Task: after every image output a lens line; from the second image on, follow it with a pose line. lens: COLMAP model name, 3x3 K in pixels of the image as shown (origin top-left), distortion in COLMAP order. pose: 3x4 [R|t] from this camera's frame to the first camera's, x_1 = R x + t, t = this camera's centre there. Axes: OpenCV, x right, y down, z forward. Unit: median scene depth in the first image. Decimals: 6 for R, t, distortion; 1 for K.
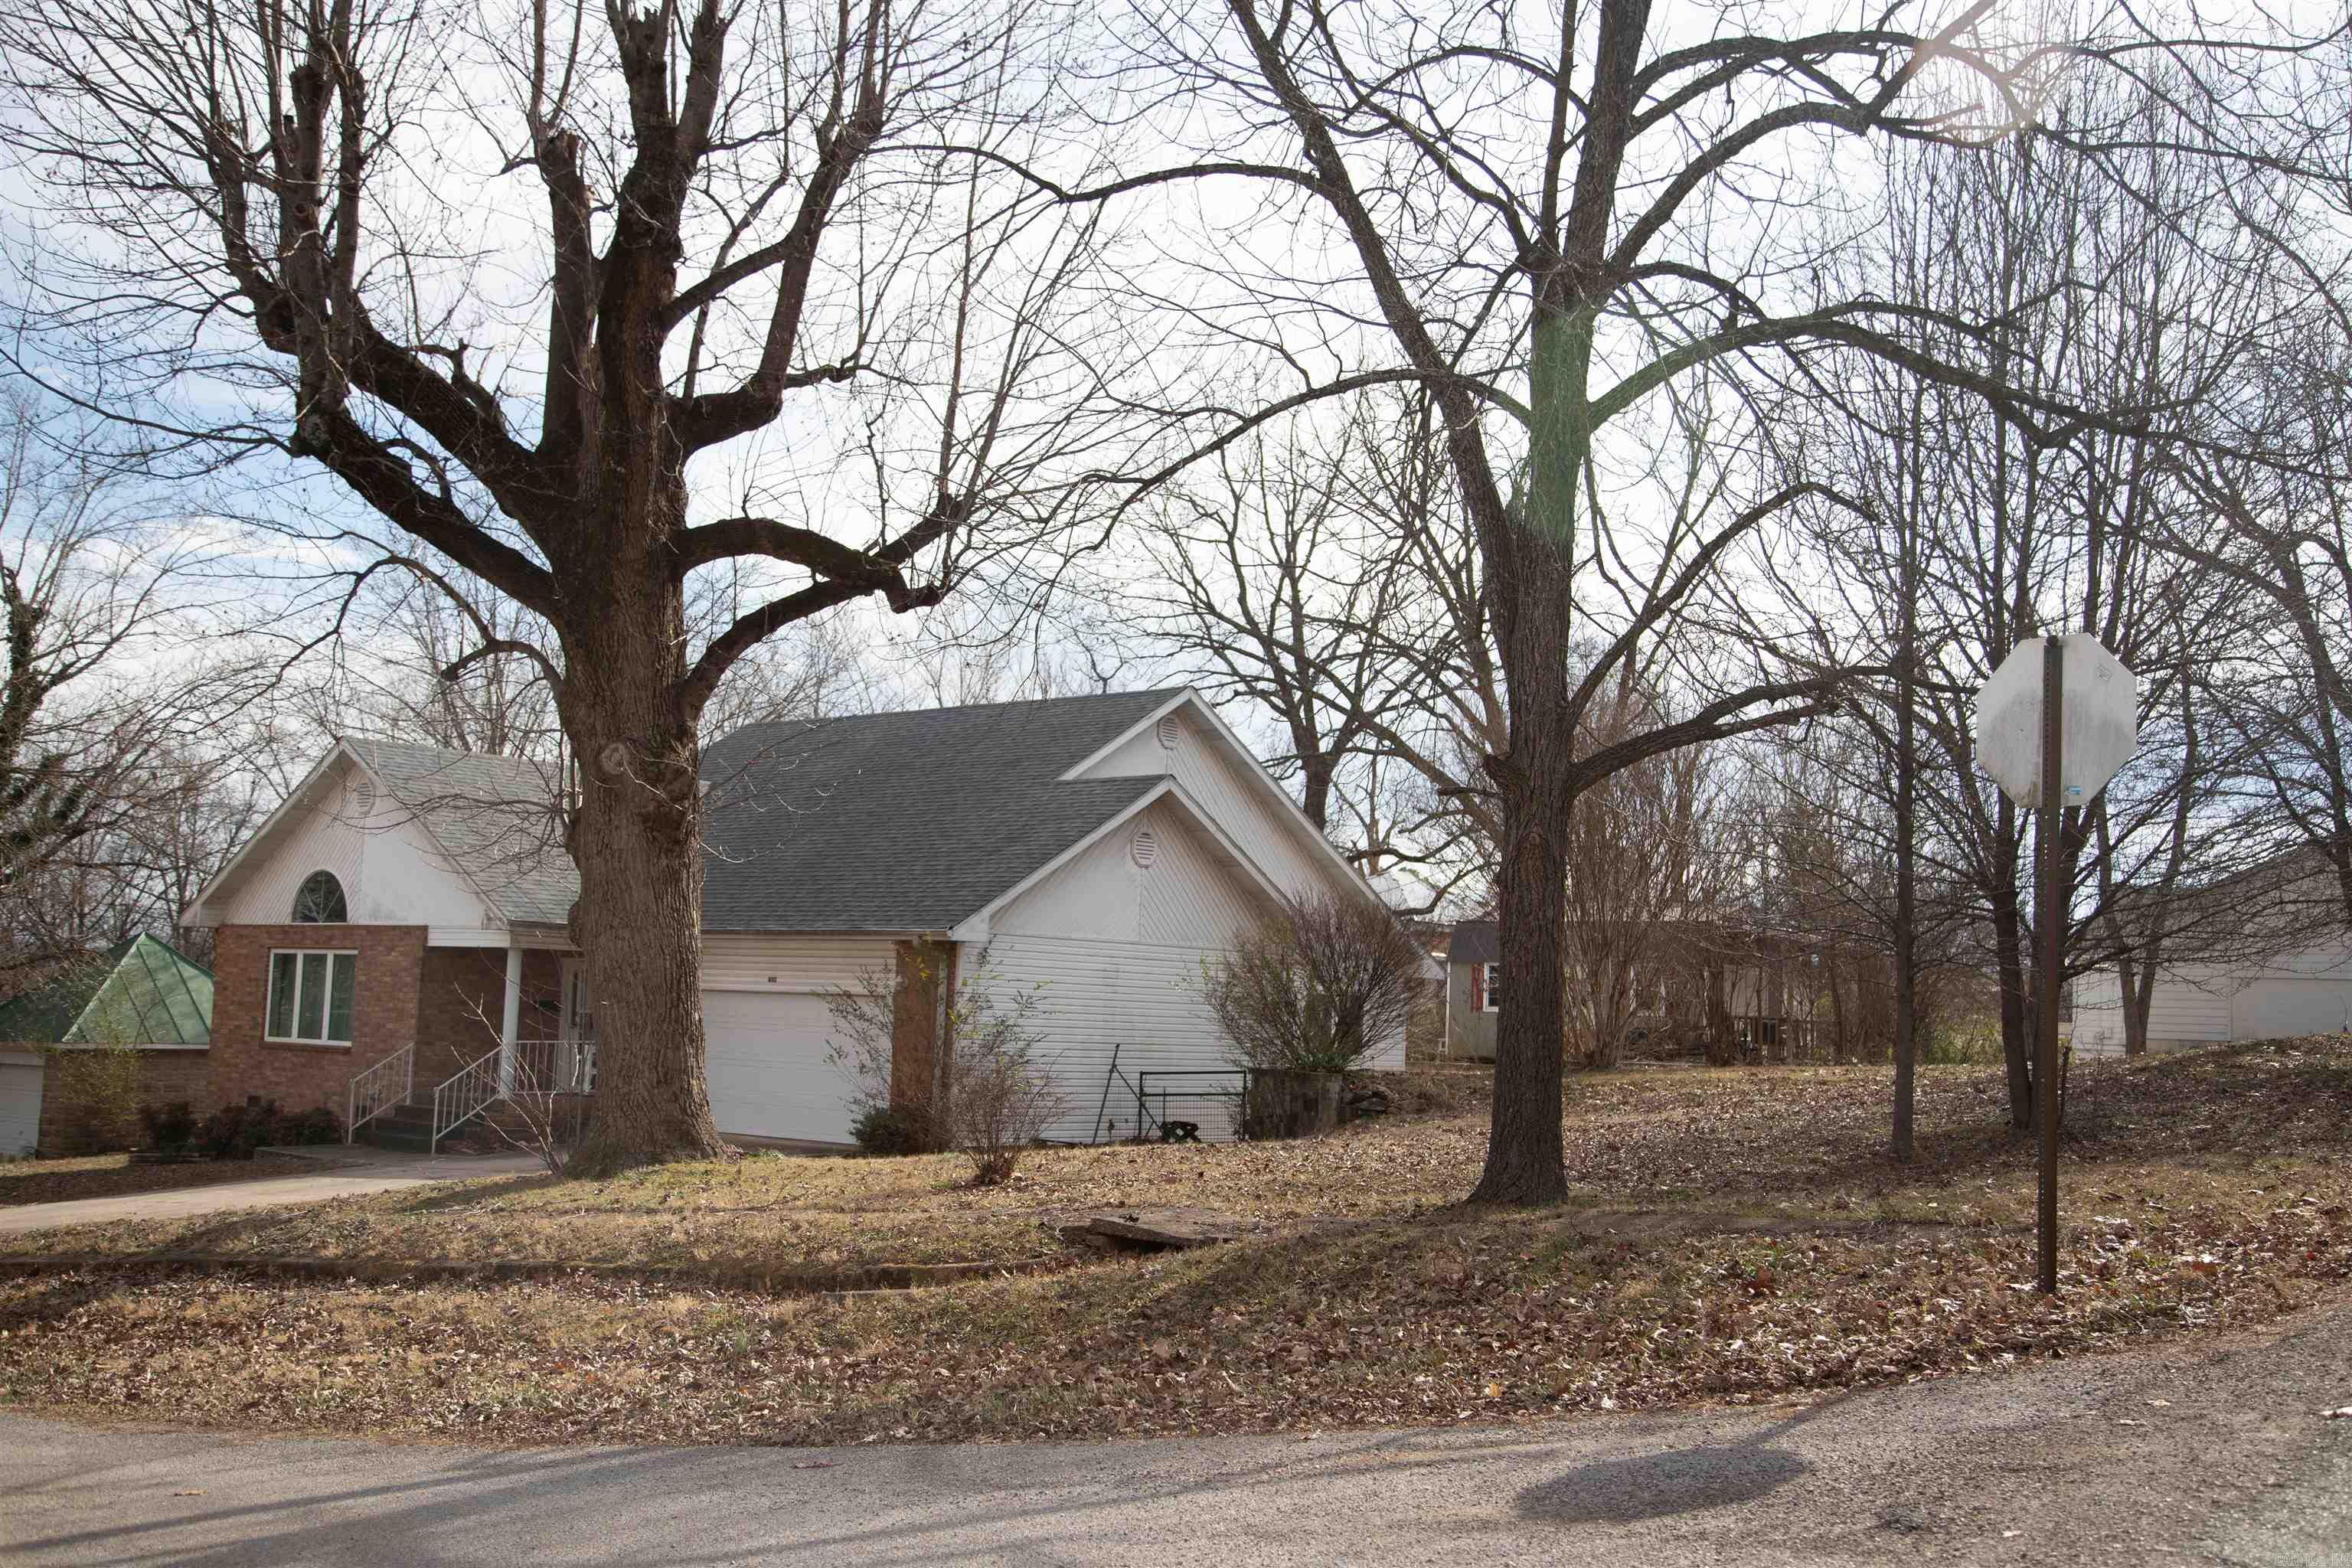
lens RADIAL K [[2354.4, 0, 1176.0], [0, 2354.4, 784.0], [0, 0, 1]] dist [-0.004801, 0.004836]
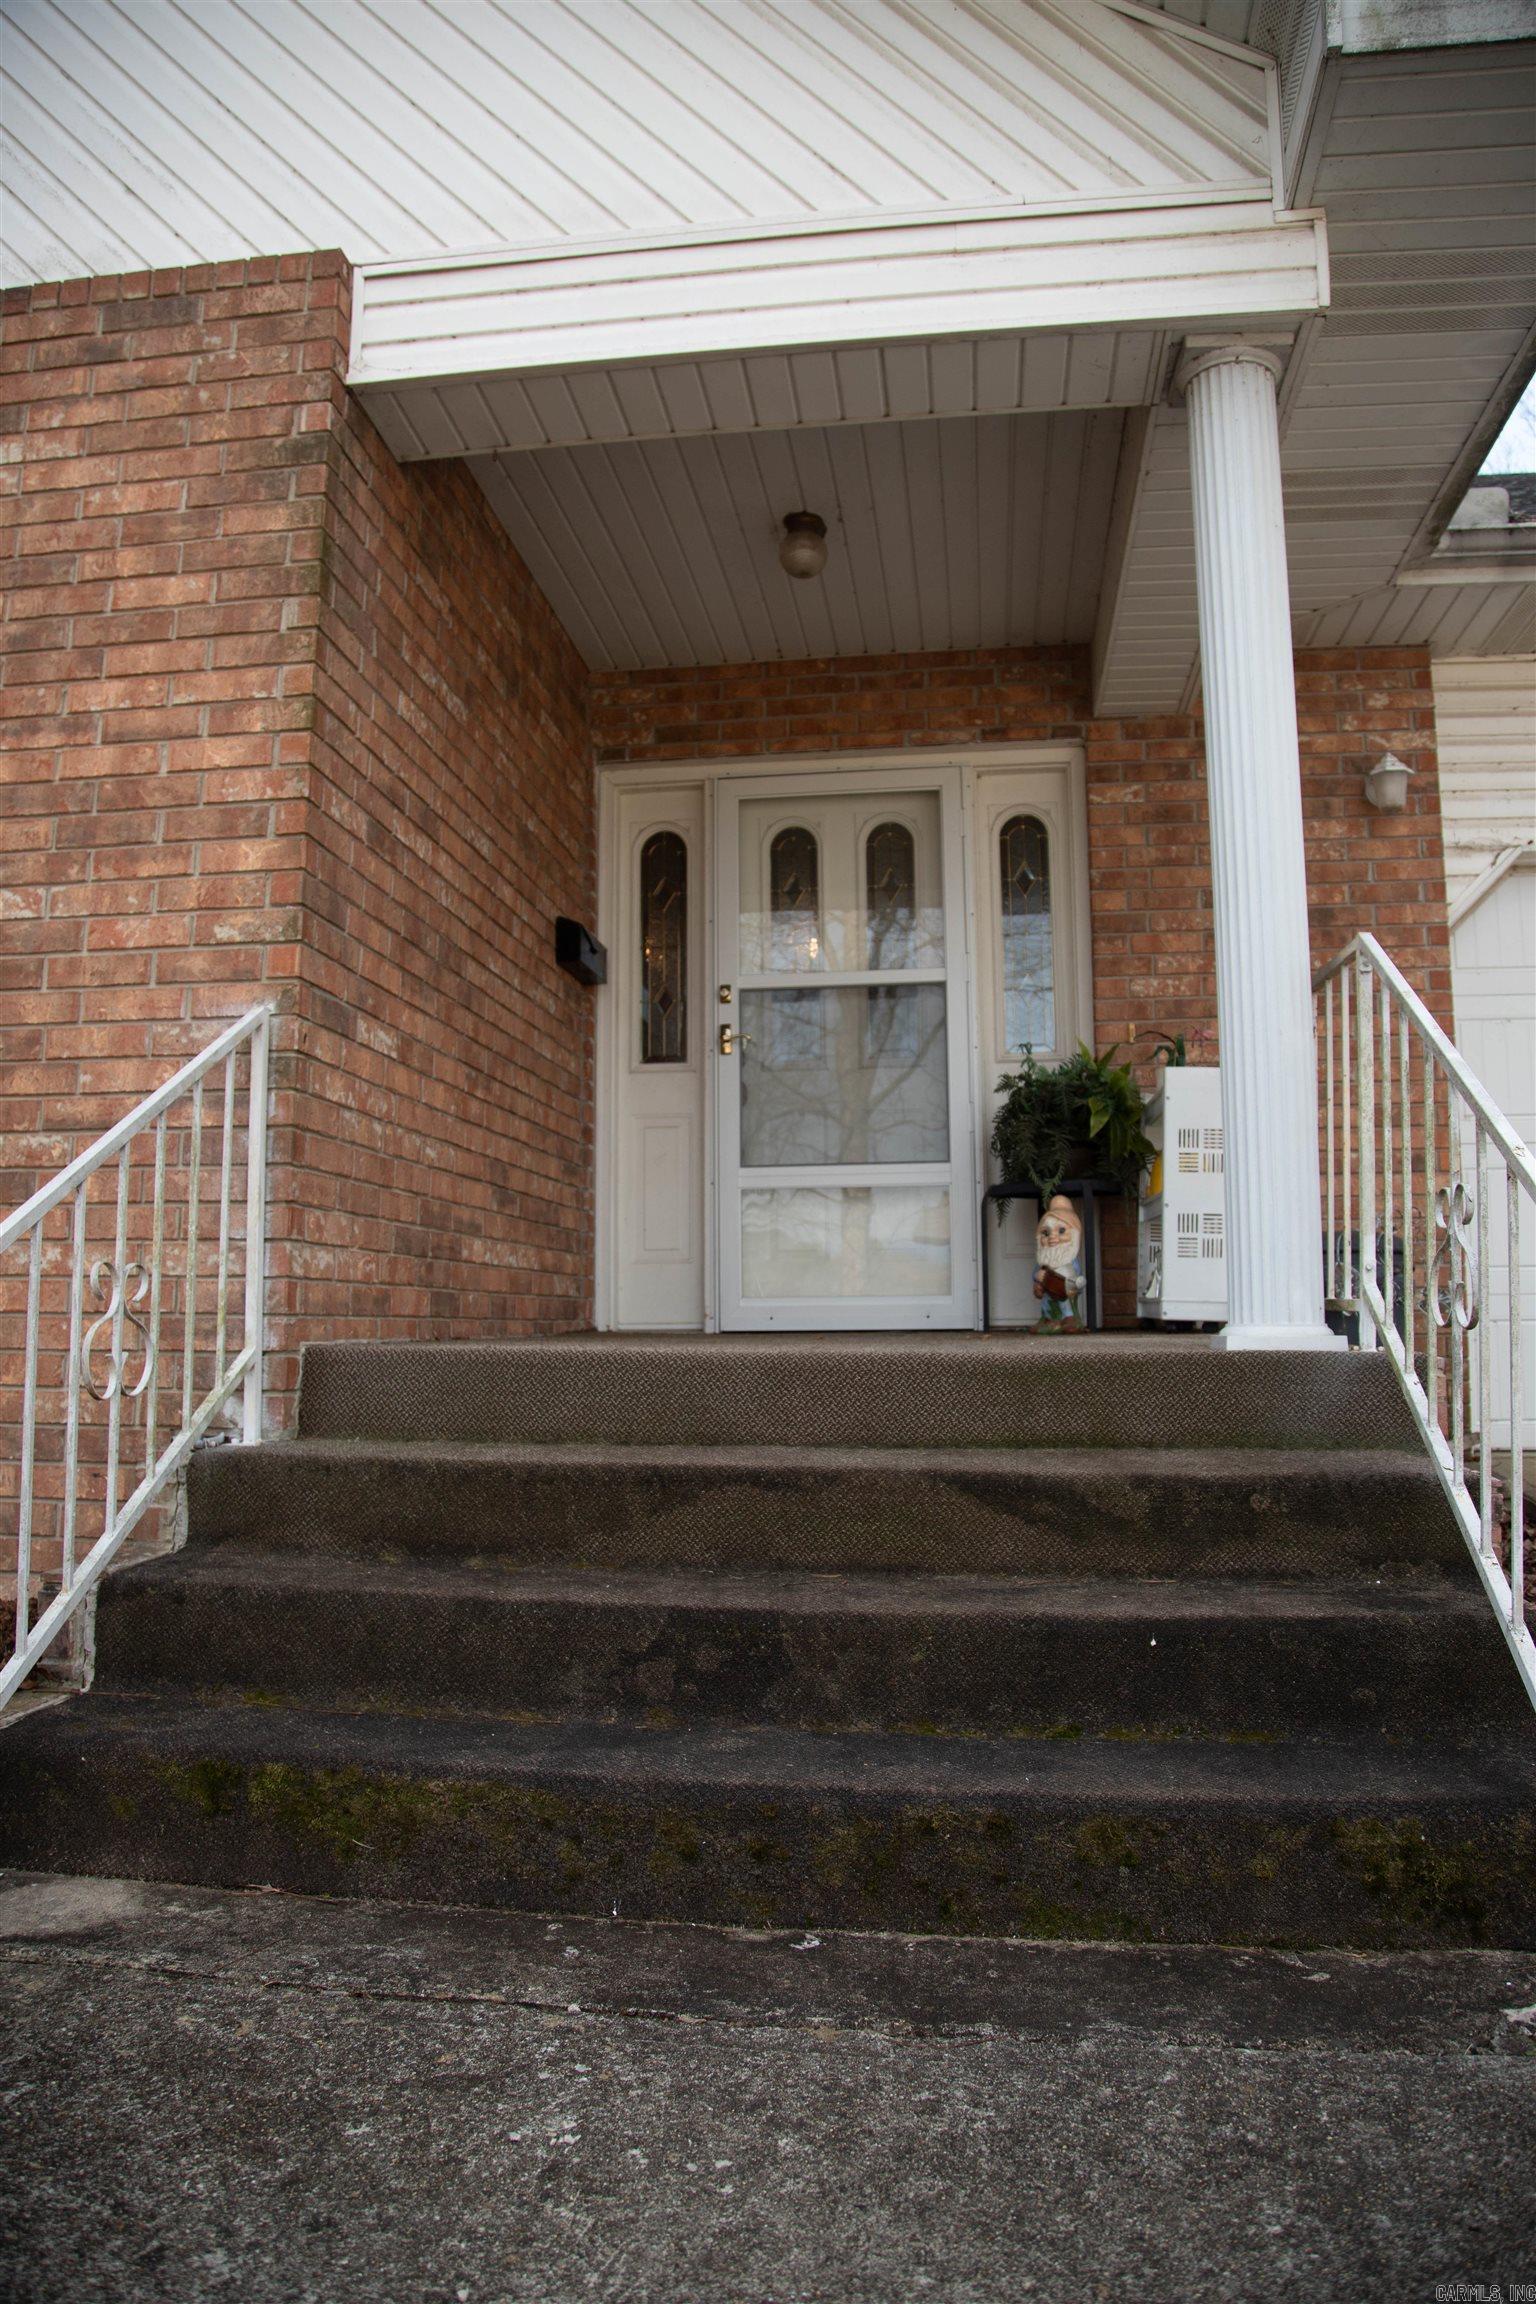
lens RADIAL K [[1528.6, 0, 768.0], [0, 1528.6, 1152.0], [0, 0, 1]] dist [-0.091678, 0.003330]
pose [[0.842753, 0.017129, 0.538028, -0.345218], [-0.025884, 0.999627, 0.008718, 0.116811], [-0.537678, -0.021273, 0.842882, 0.901271]]
